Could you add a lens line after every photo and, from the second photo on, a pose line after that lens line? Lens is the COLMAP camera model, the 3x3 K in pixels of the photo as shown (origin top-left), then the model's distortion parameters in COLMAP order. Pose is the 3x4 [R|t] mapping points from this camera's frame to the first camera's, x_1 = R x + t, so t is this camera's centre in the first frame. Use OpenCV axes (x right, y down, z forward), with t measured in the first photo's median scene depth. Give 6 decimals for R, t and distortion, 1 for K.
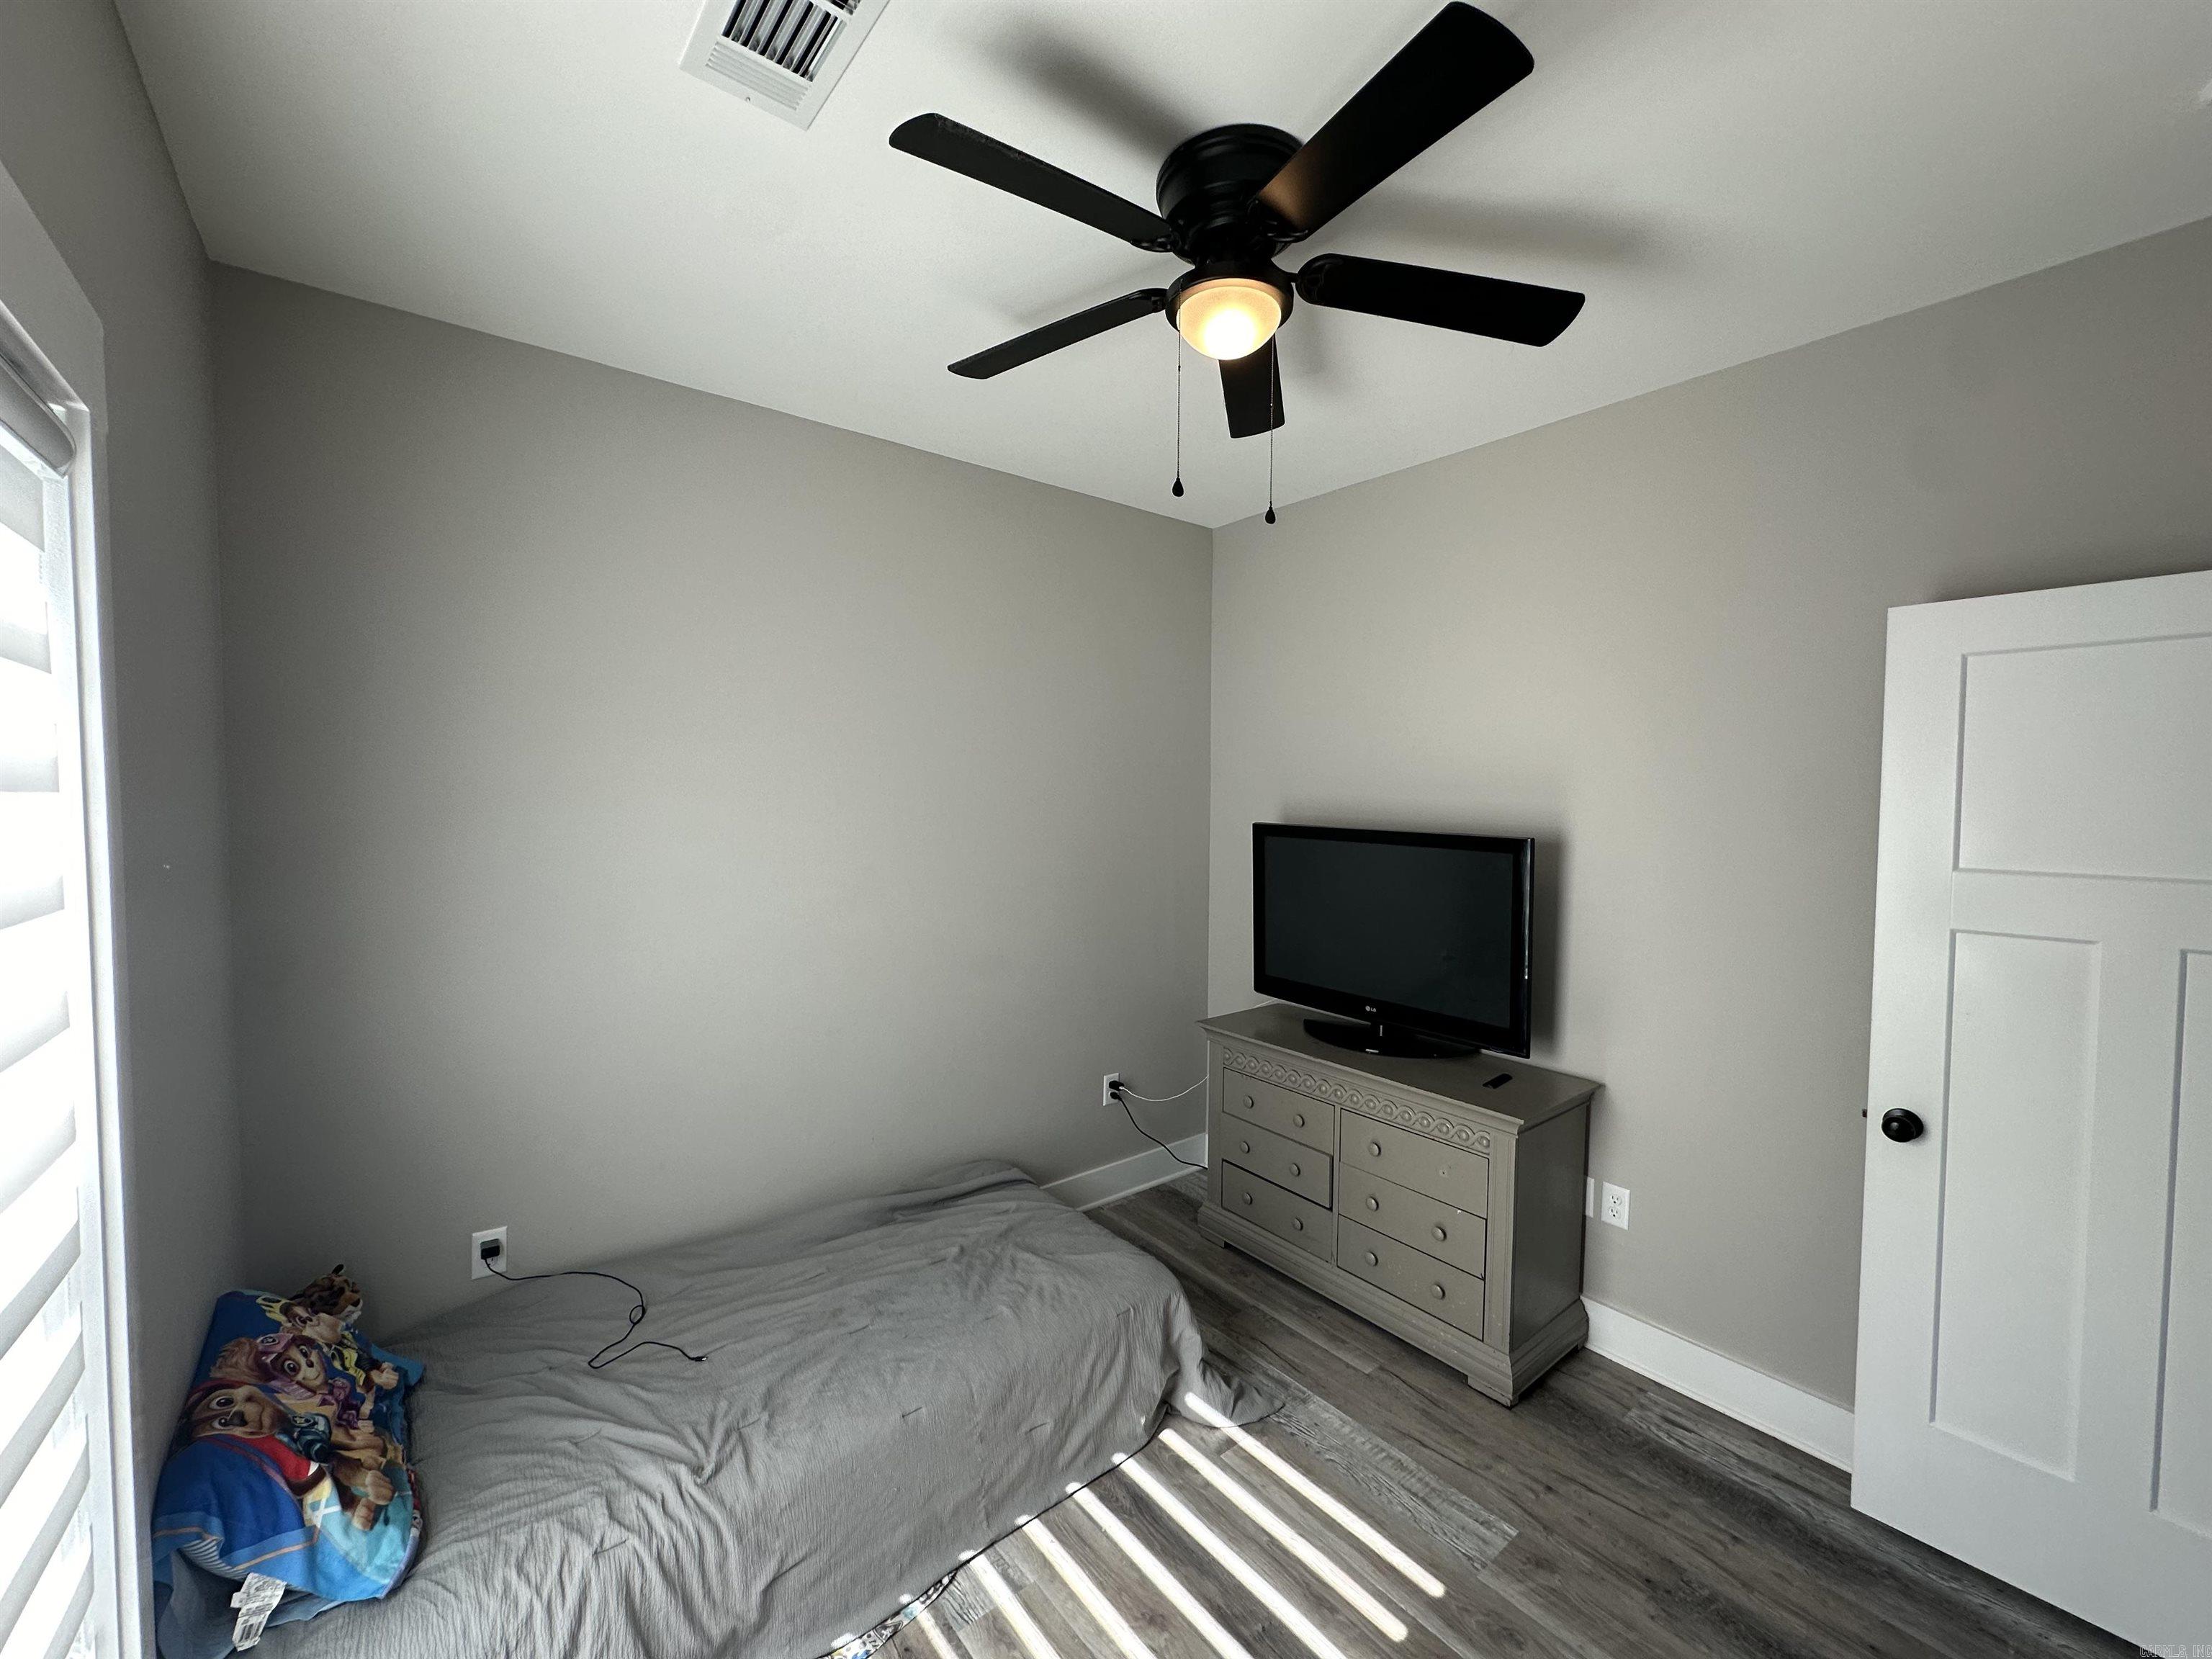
lens RADIAL K [[881.2, 0, 1109.7], [0, 881.2, 816.3], [0, 0, 1]] dist [-0.007369, 0.001134]
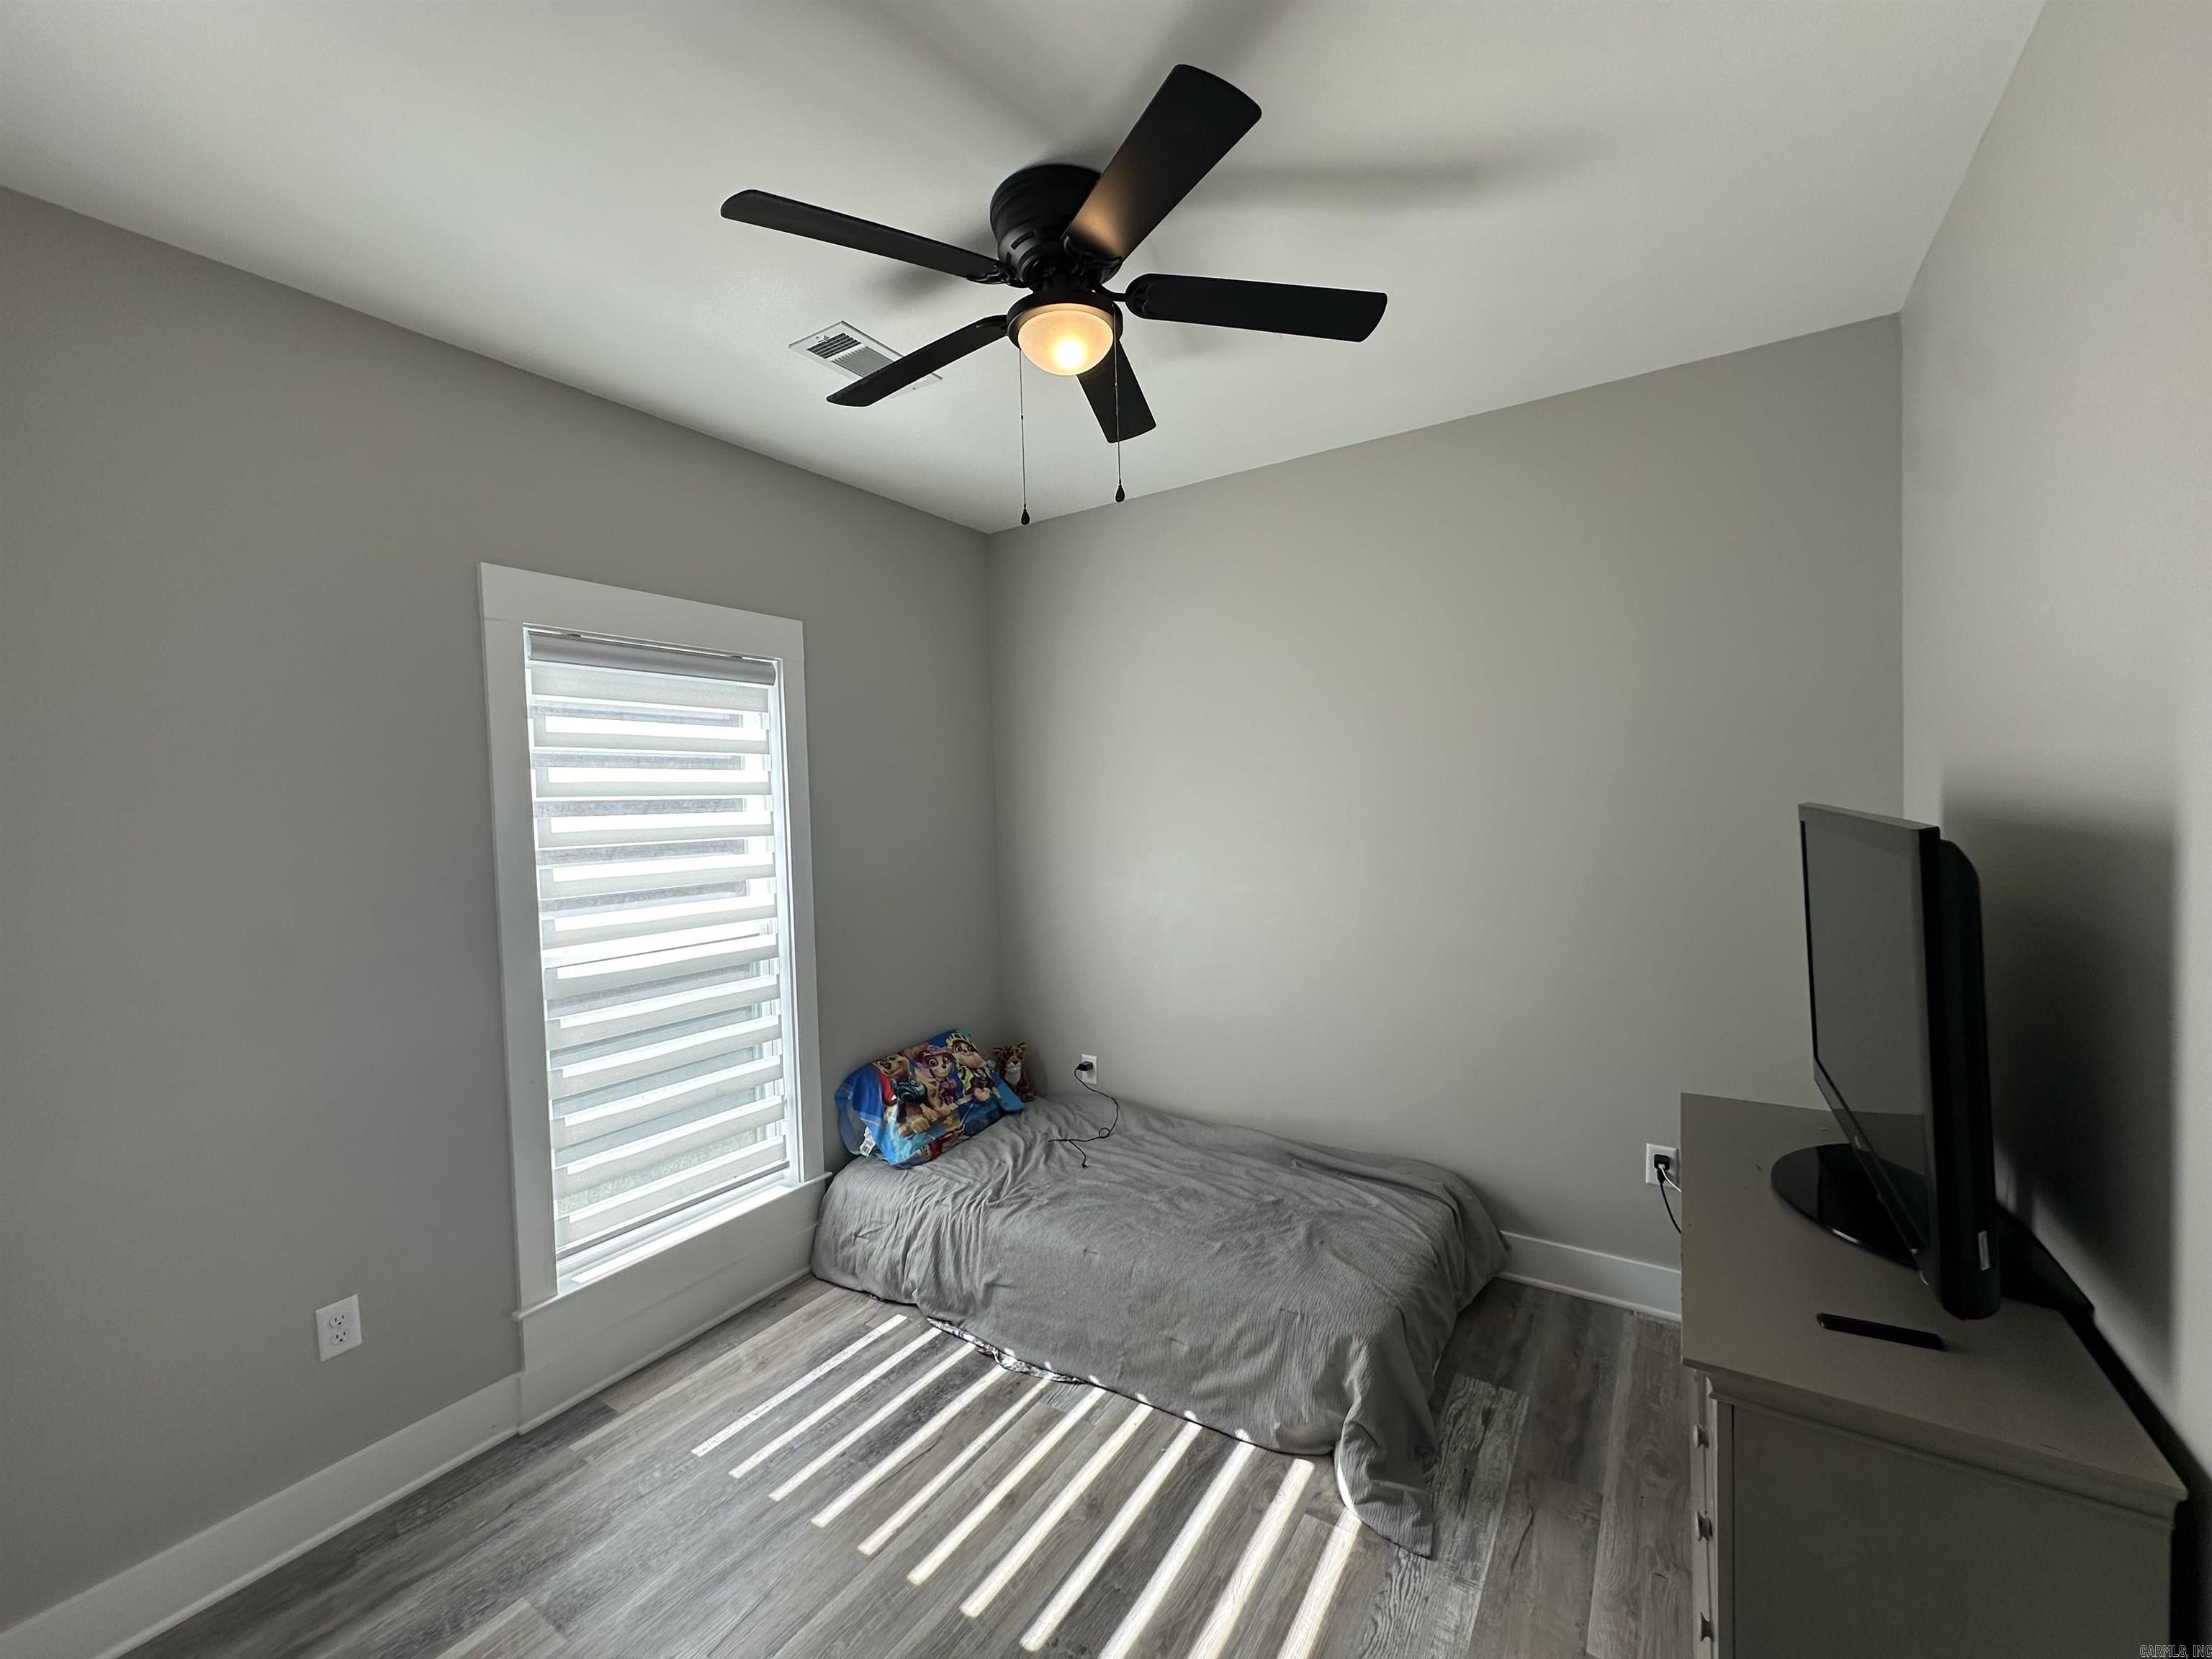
lens RADIAL K [[881.2, 0, 1109.7], [0, 881.2, 816.3], [0, 0, 1]] dist [-0.007369, 0.001134]
pose [[0.316289, -0.000944, -0.948663, 0.986626], [0.004698, 0.999989, 0.000571, 0.023169], [0.948651, -0.004637, 0.316290, 0.582178]]
